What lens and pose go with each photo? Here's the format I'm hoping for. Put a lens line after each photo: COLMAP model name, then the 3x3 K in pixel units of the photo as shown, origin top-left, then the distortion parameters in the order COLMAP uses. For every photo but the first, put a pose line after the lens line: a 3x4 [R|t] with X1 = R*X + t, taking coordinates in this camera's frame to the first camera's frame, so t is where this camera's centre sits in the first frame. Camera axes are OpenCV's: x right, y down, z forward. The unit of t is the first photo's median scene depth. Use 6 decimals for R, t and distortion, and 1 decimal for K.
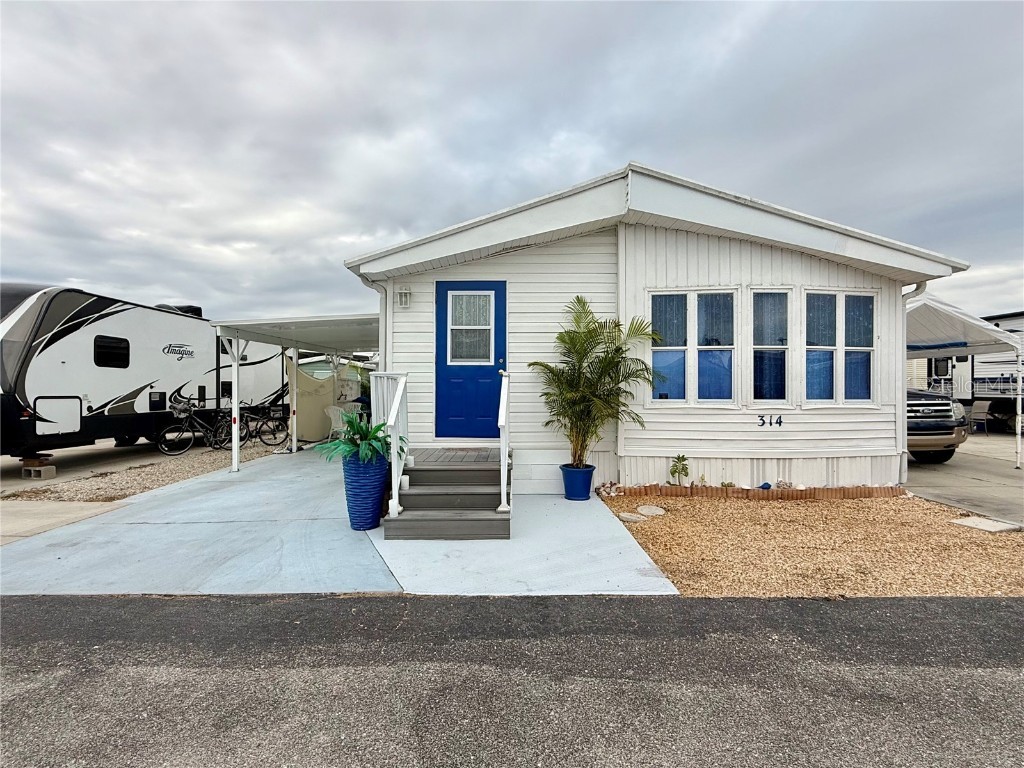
lens RADIAL K [[527.1, 0, 508.6], [0, 527.1, 383.1], [0, 0, 1]] dist [-0.001068, -0.000040]
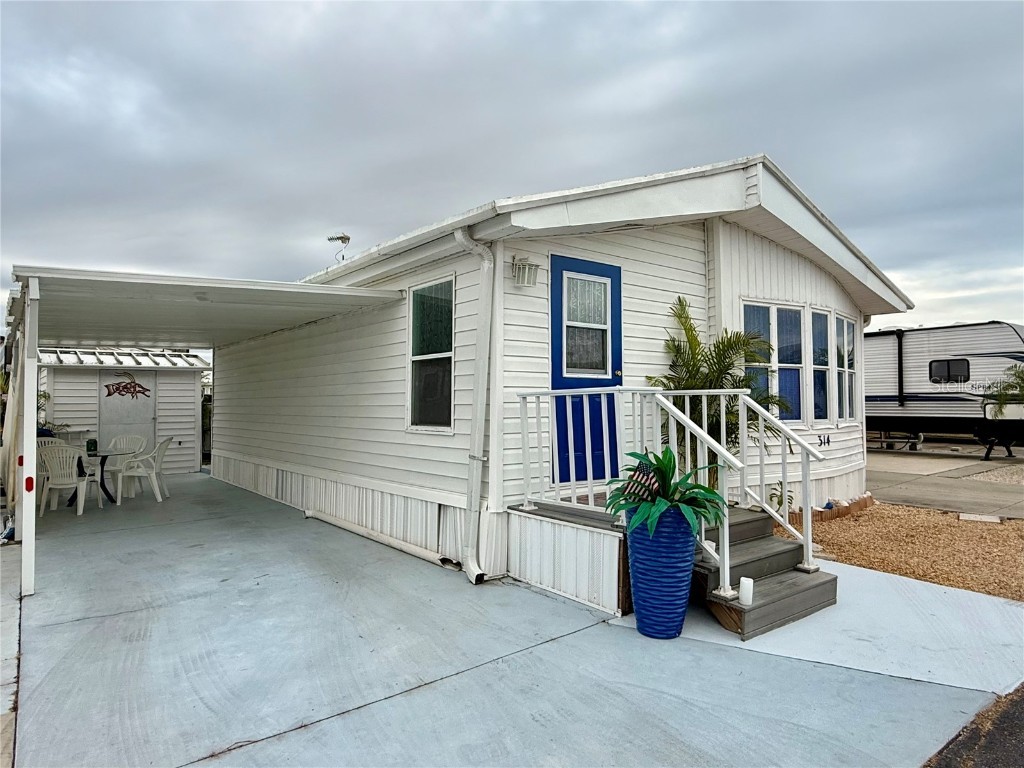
lens RADIAL K [[639.6, 0, 508.8], [0, 639.6, 384.3], [0, 0, 1]] dist [0.000851, -0.000668]
pose [[0.787987, 0.016480, 0.615472, -0.688629], [-0.001215, 0.999681, -0.025213, -0.003971], [-0.615691, 0.019120, 0.787756, 0.384249]]
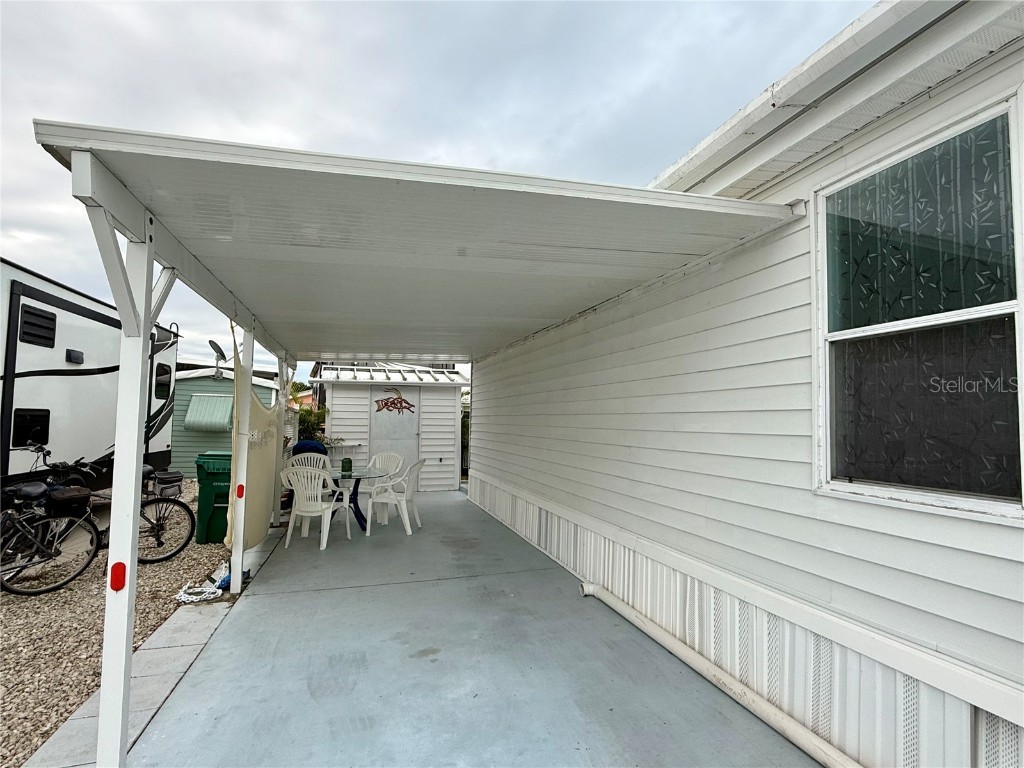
lens RADIAL K [[527.1, 0, 508.6], [0, 527.1, 383.1], [0, 0, 1]] dist [-0.001068, -0.000040]
pose [[0.959785, 0.033962, 0.278675, -0.538724], [-0.017105, 0.997886, -0.062698, -0.006967], [-0.280216, 0.055410, 0.958337, 0.917502]]
